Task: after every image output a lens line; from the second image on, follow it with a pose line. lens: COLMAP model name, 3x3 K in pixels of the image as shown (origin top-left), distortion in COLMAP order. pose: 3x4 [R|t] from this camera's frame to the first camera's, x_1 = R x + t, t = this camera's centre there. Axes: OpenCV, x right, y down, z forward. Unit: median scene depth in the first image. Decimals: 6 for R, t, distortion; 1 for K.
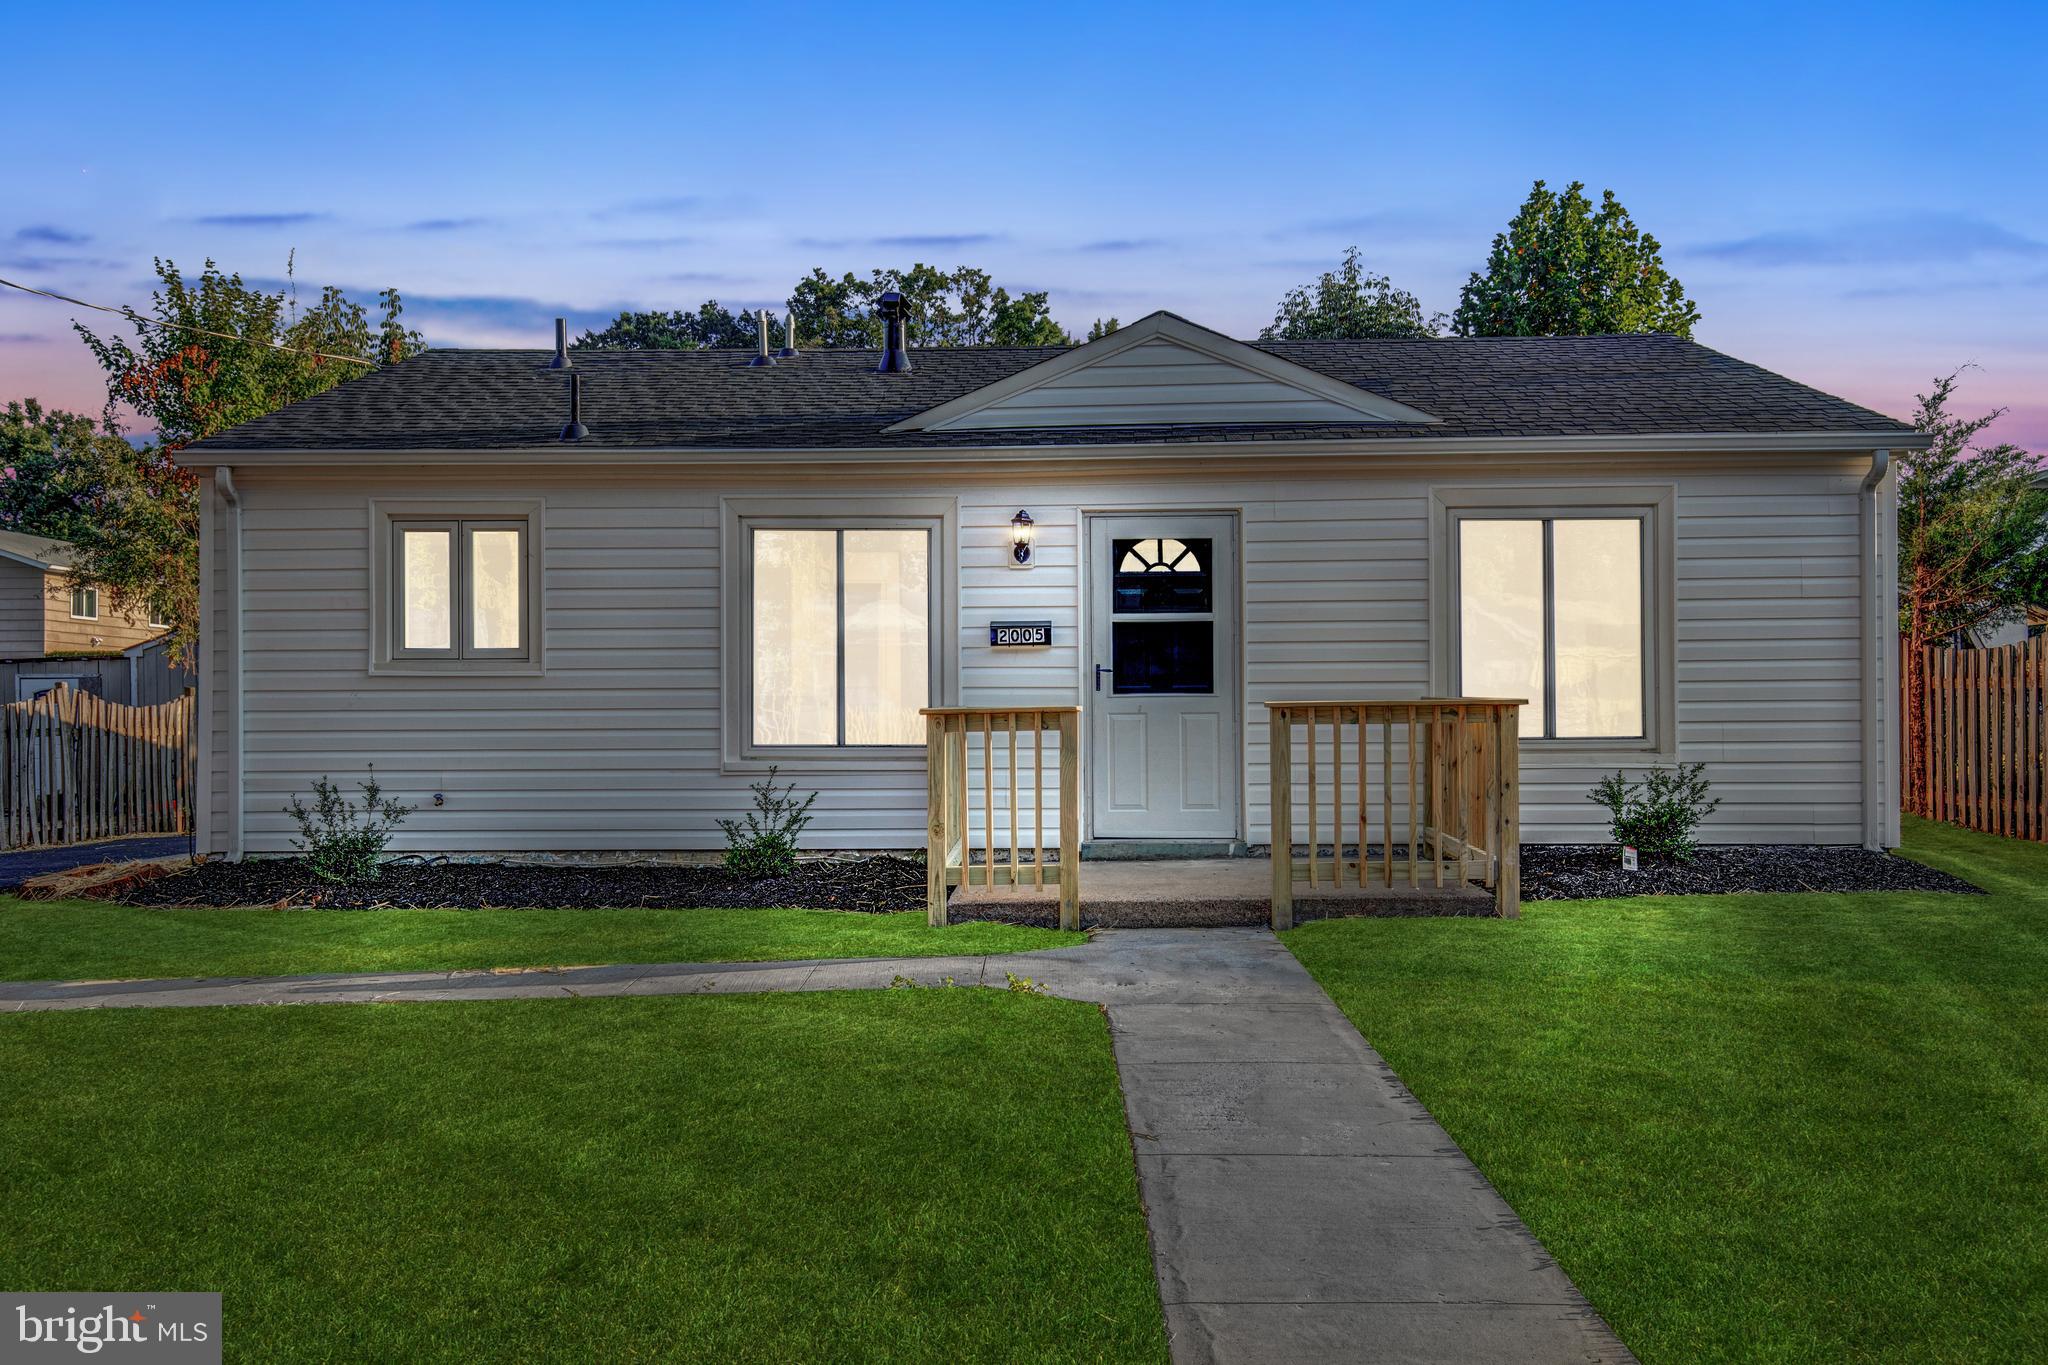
lens RADIAL K [[1649.9, 0, 1026.9], [0, 1649.9, 679.6], [0, 0, 1]] dist [0.027021, 0.007018]
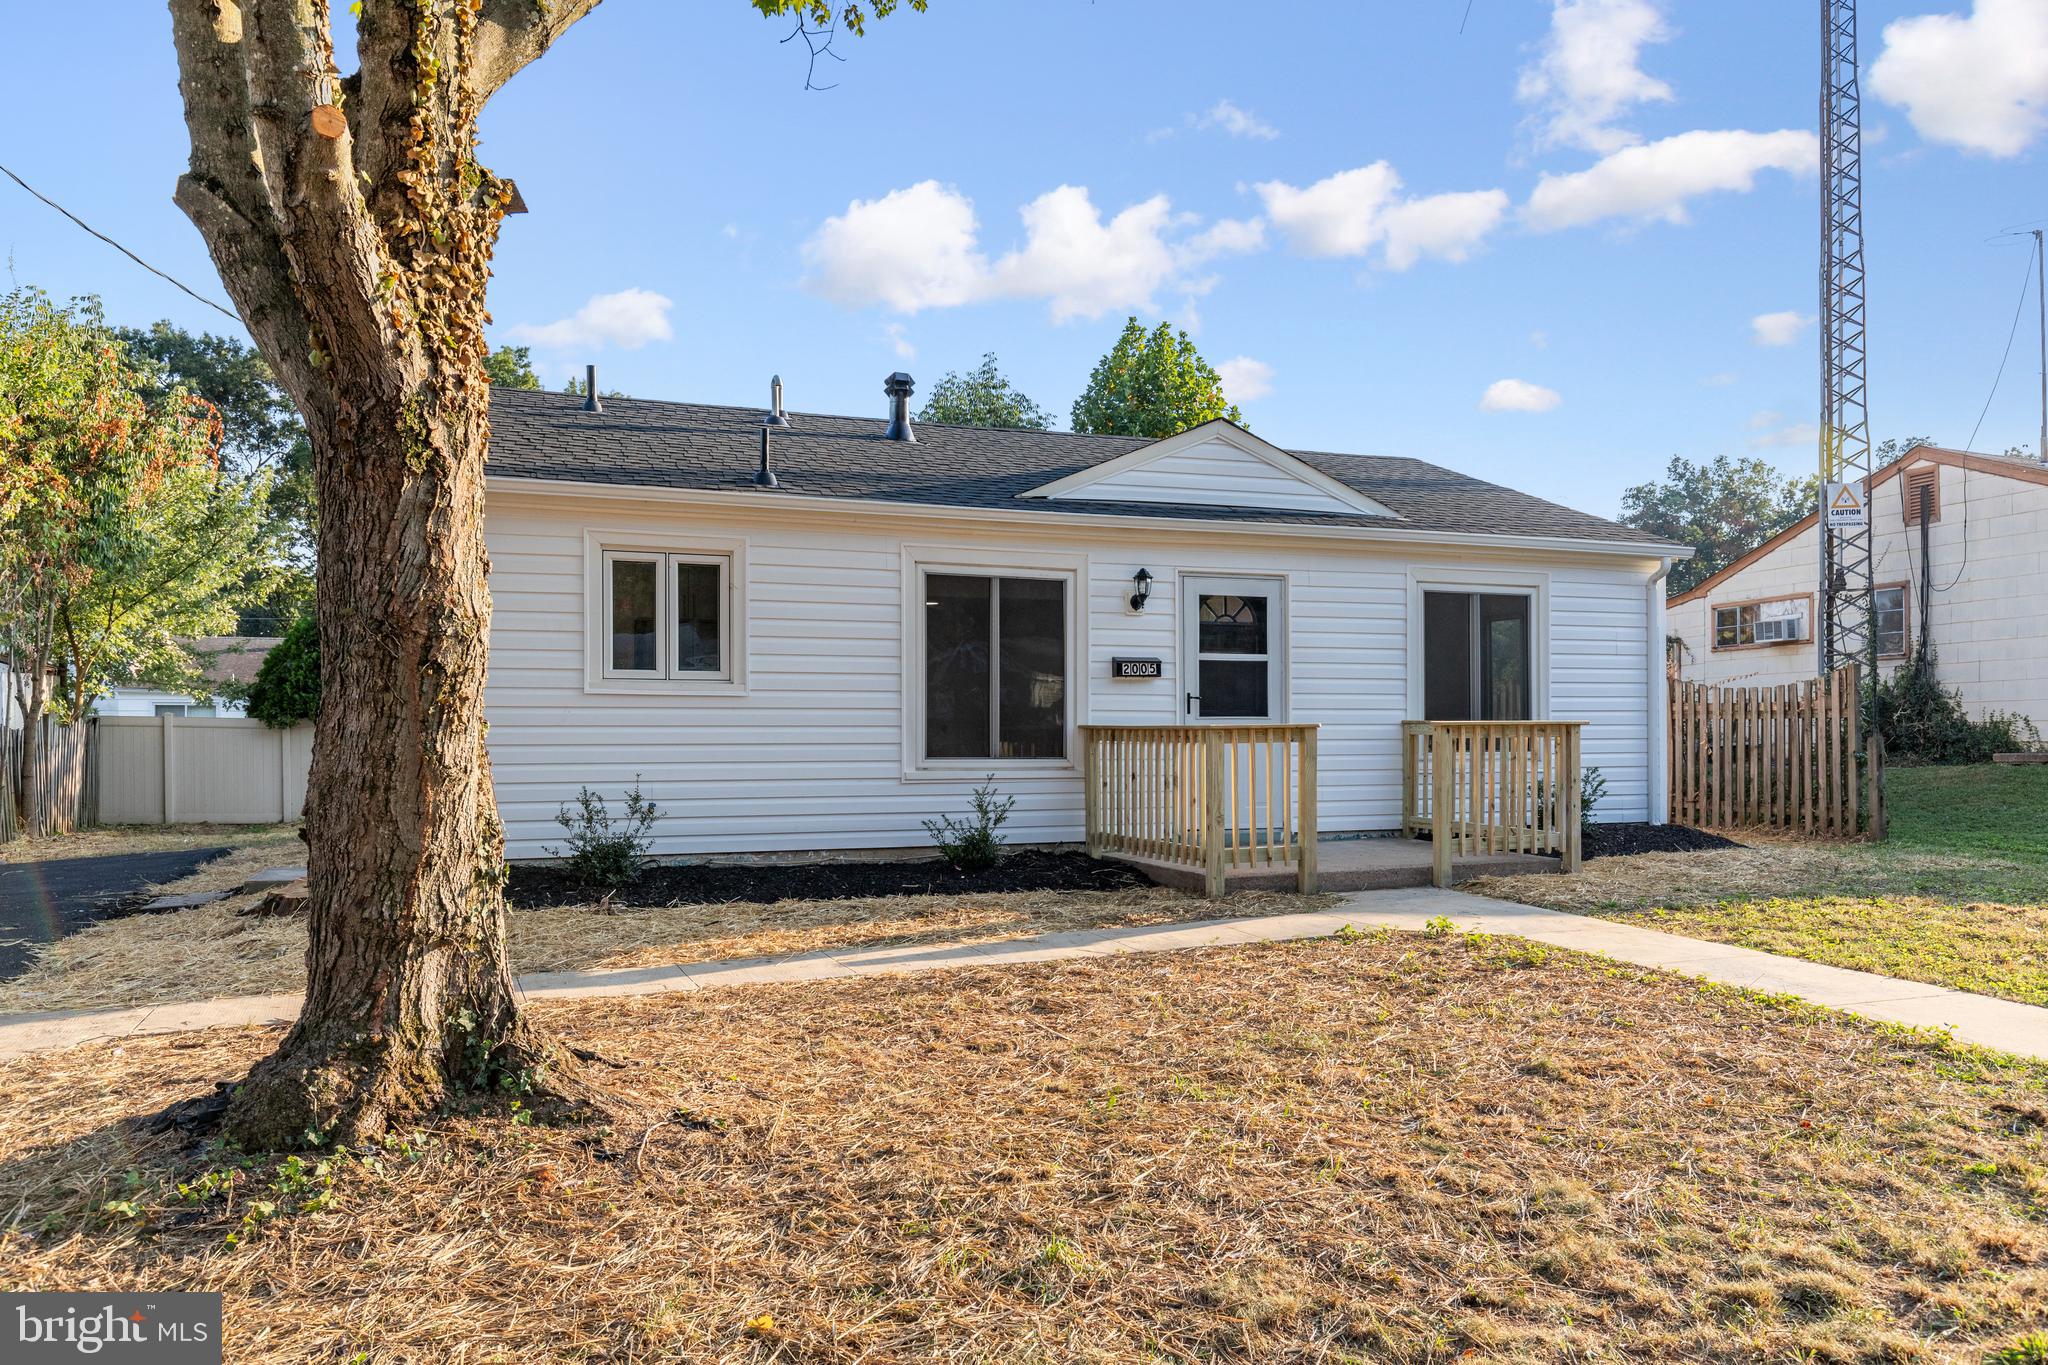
lens RADIAL K [[1450.0, 0, 1030.4], [0, 1450.0, 721.2], [0, 0, 1]] dist [-0.007448, -0.001042]
pose [[0.920805, 0.006866, 0.389963, -0.499223], [-0.009599, 0.999941, 0.005062, 0.007934], [-0.389906, -0.008405, 0.920816, 0.022973]]
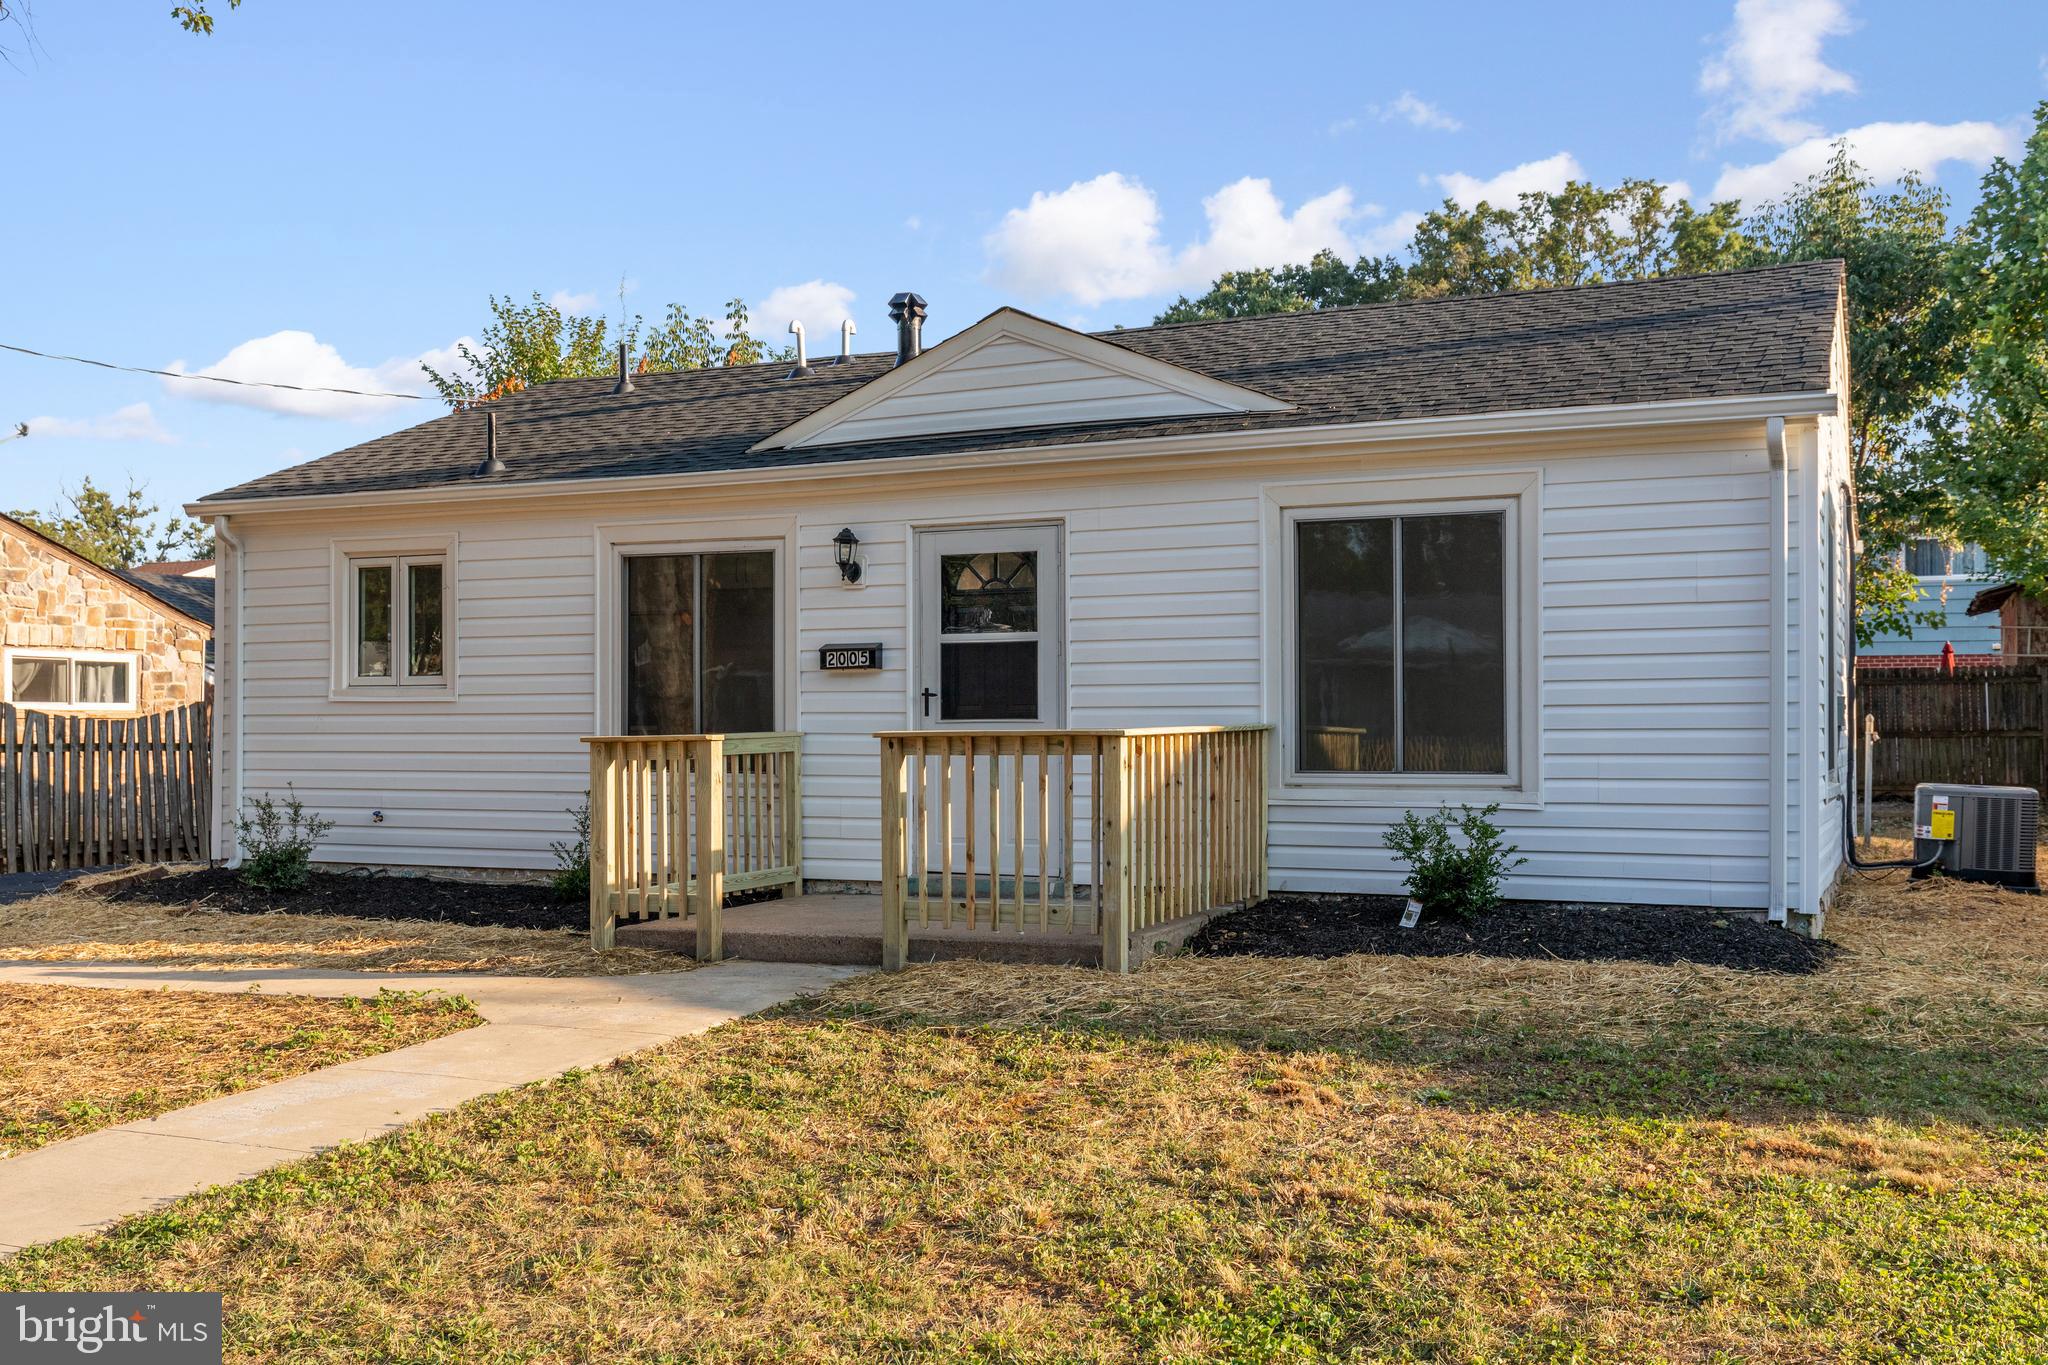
lens RADIAL K [[1953.0, 0, 1023.1], [0, 1953.0, 692.3], [0, 0, 1]] dist [0.007352, 0.000000]
pose [[0.922672, -0.003543, -0.385569, 0.521959], [0.004621, 0.999988, 0.001869, -0.008661], [0.385558, -0.003507, 0.922677, -0.010397]]
